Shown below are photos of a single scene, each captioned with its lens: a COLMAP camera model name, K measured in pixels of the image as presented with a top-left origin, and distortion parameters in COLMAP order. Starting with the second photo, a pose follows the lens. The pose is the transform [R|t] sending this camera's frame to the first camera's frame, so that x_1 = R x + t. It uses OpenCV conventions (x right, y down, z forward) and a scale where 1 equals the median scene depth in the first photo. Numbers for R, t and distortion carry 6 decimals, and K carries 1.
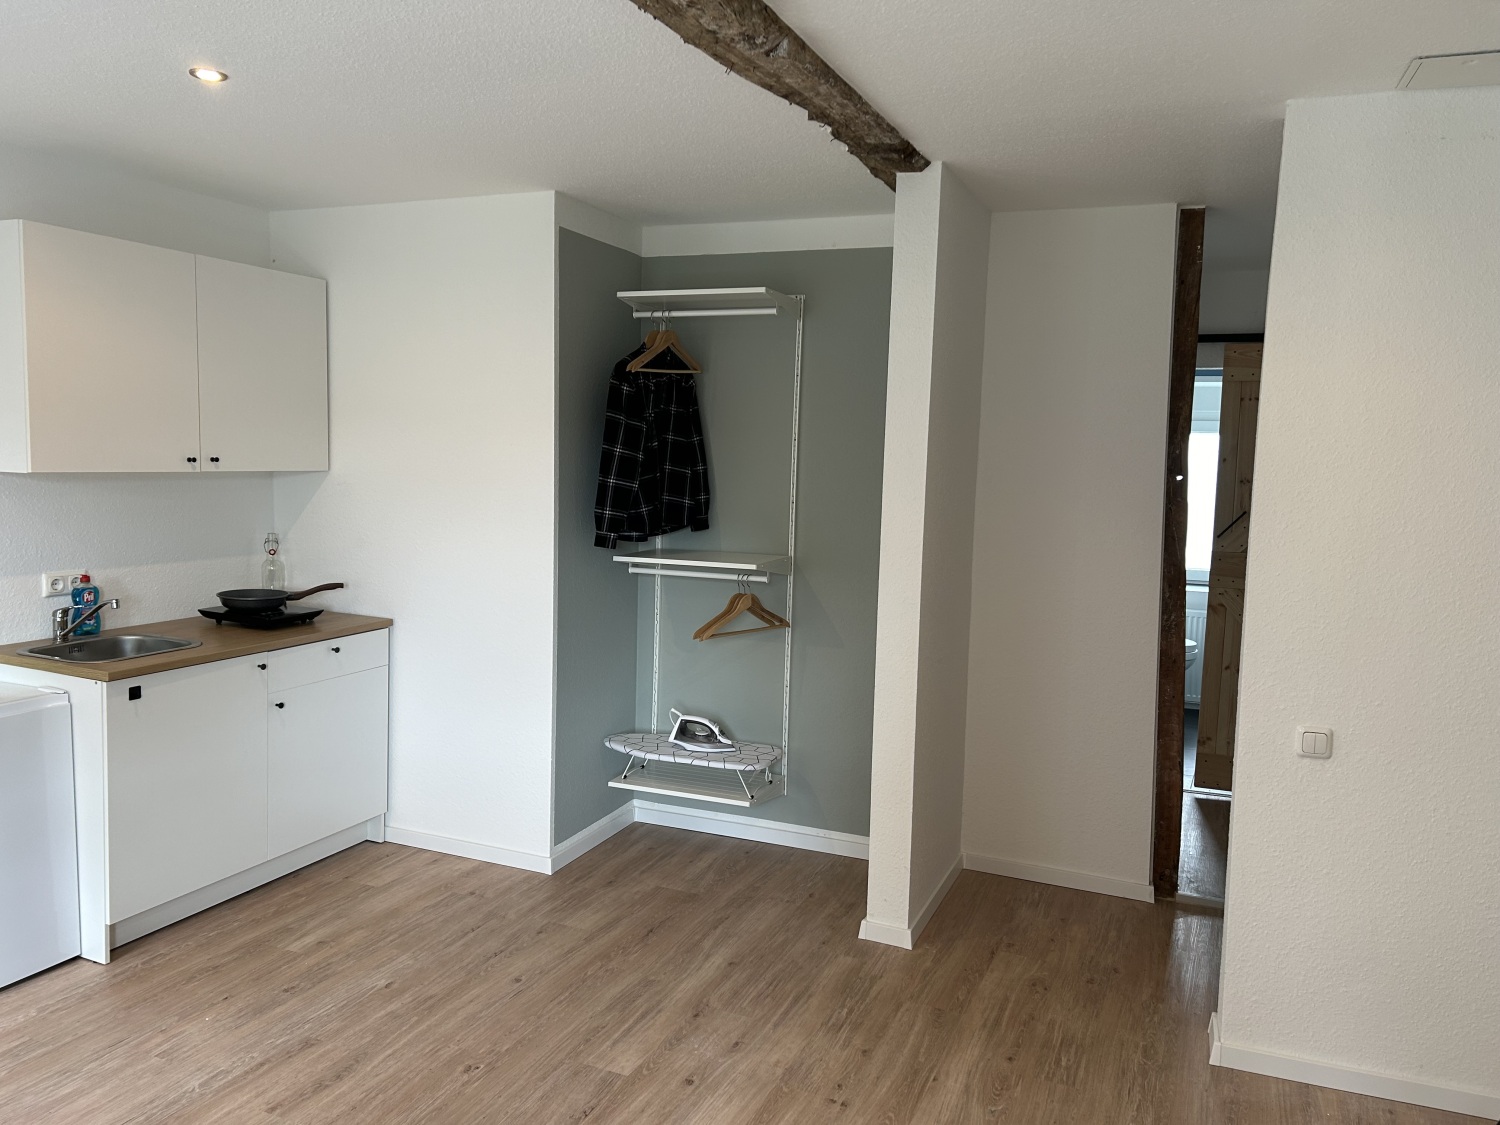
lens RADIAL K [[1127.5, 0, 743.9], [0, 1127.5, 547.6], [0, 0, 1]] dist [0.061816, -0.049649]
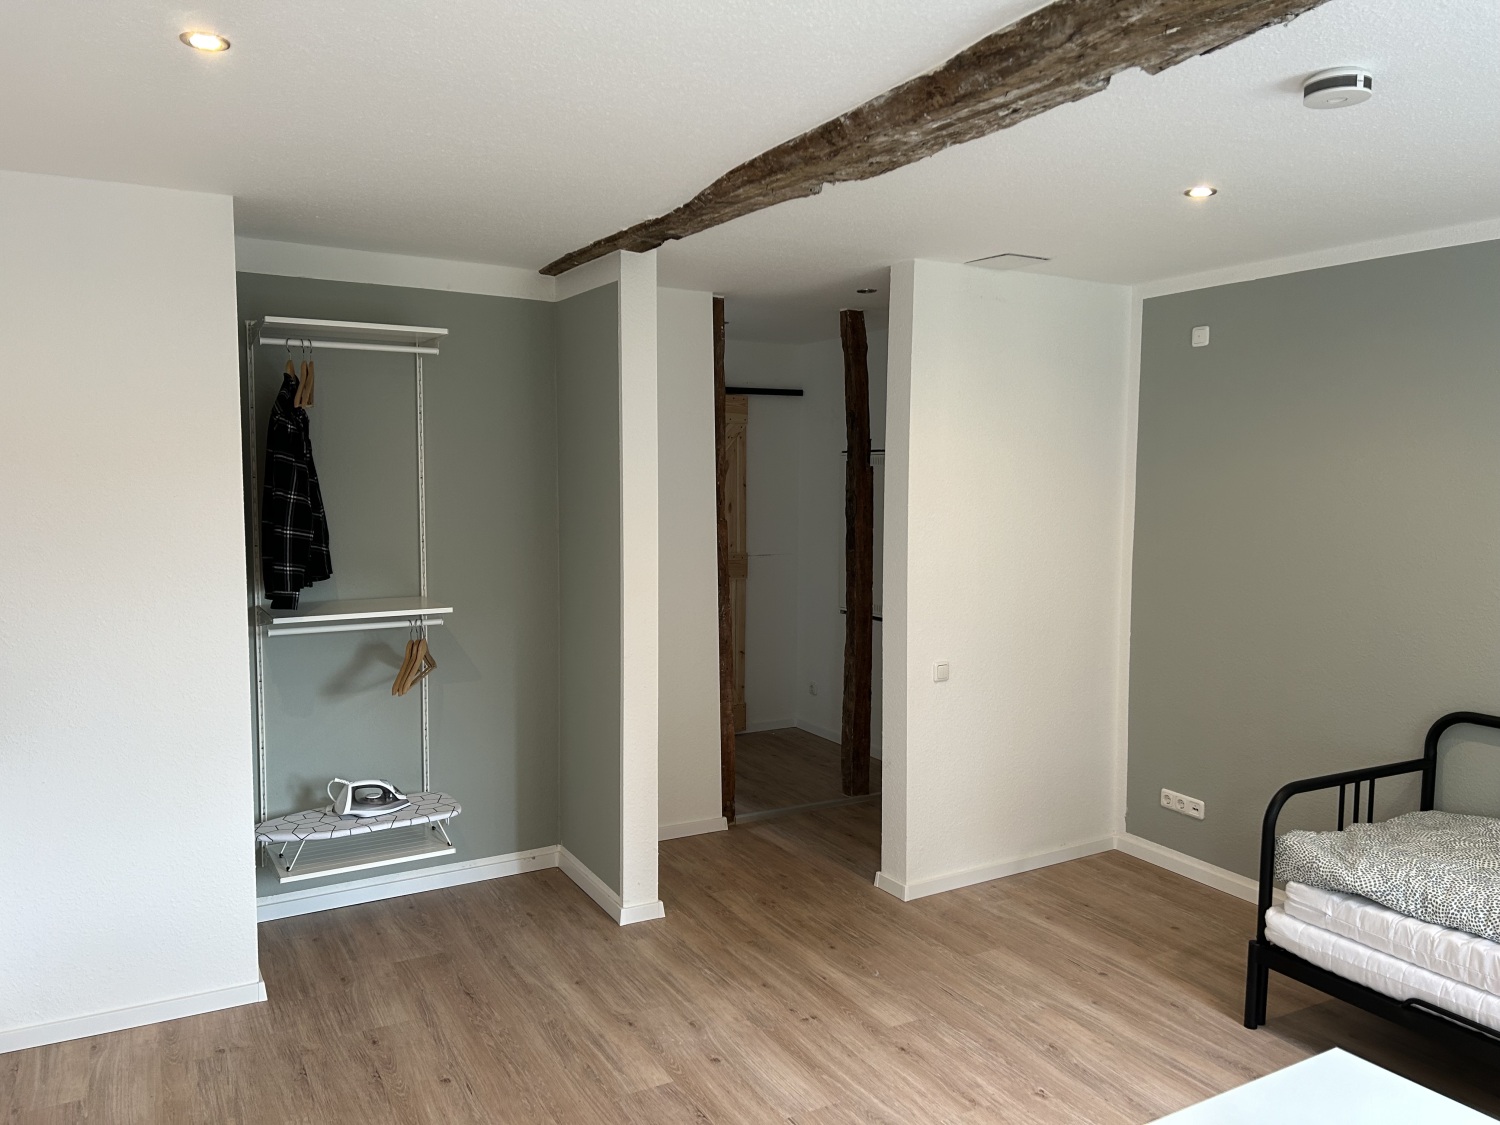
lens RADIAL K [[1127.5, 0, 738.7], [0, 1127.5, 571.0], [0, 0, 1]] dist [0.061816, -0.049649]
pose [[0.620435, -0.099177, 0.777961, -0.631991], [0.084777, 0.994640, 0.059189, -0.056903], [-0.779662, 0.029230, 0.625518, 0.192868]]
